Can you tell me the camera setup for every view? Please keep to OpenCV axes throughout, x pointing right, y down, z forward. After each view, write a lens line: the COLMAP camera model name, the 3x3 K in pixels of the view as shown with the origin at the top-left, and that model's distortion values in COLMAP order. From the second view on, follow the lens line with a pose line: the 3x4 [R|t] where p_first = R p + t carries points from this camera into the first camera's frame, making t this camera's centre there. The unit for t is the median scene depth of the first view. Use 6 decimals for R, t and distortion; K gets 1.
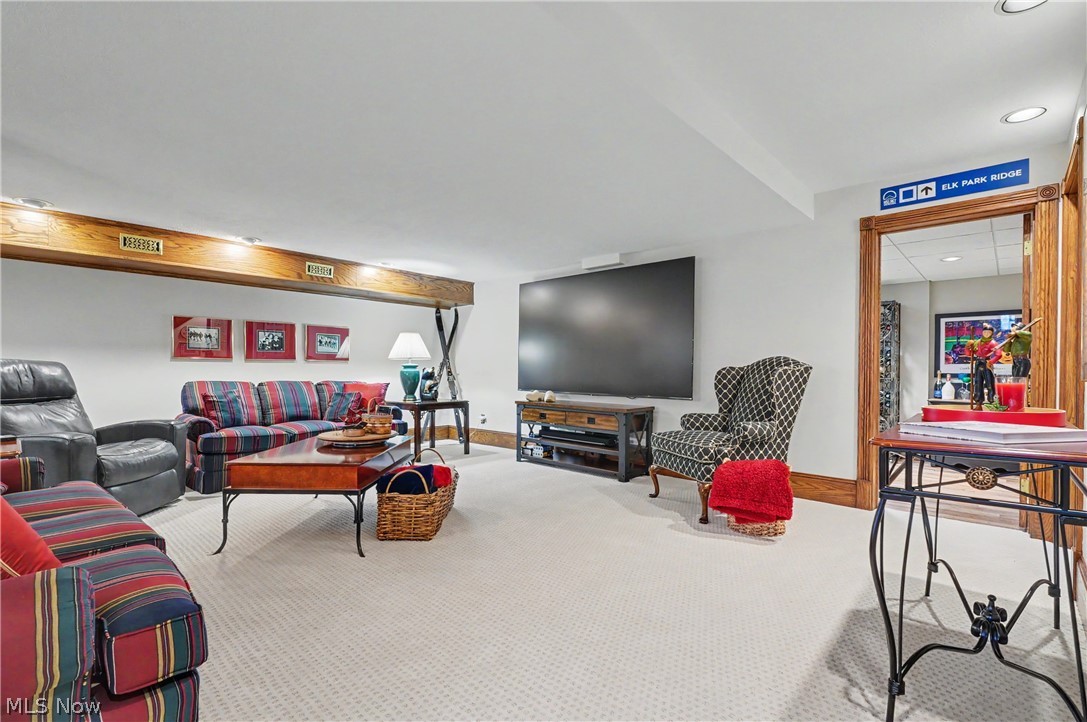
lens RADIAL K [[497.8, 0, 531.6], [0, 497.8, 368.1], [0, 0, 1]] dist [-0.011810, 0.002873]
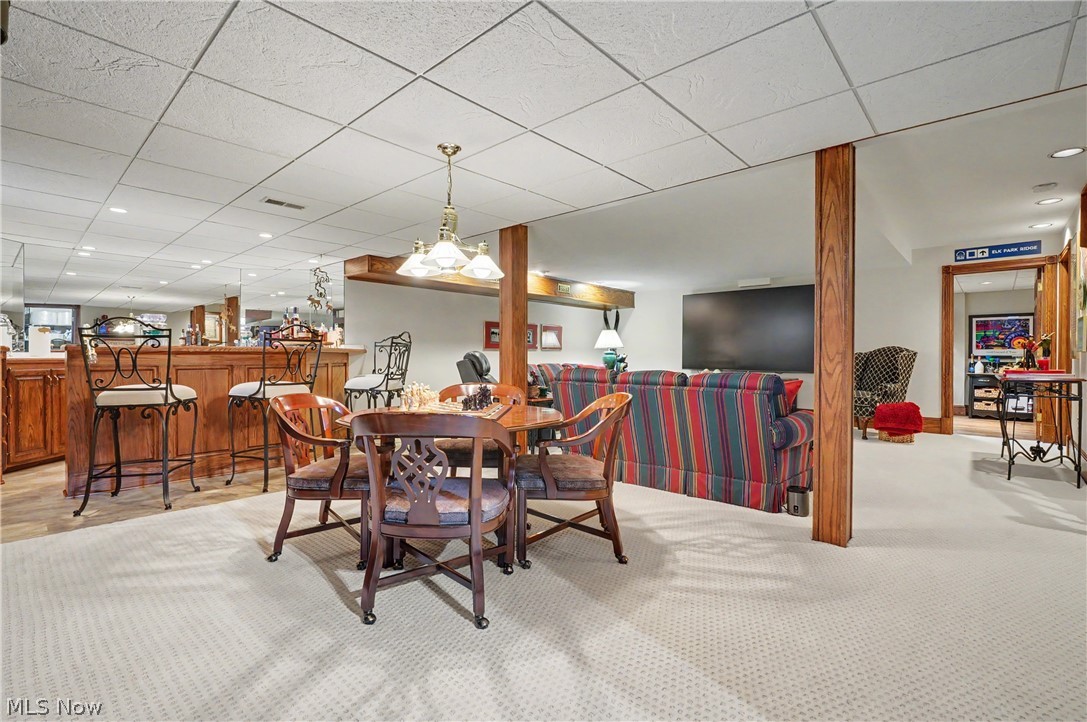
lens RADIAL K [[497.8, 0, 534.0], [0, 497.8, 353.4], [0, 0, 1]] dist [-0.011810, 0.002873]
pose [[0.999775, -0.006474, 0.020182, -0.787559], [0.006477, 0.999979, -0.000068, -0.006919], [-0.020181, 0.000198, 0.999796, -0.685977]]
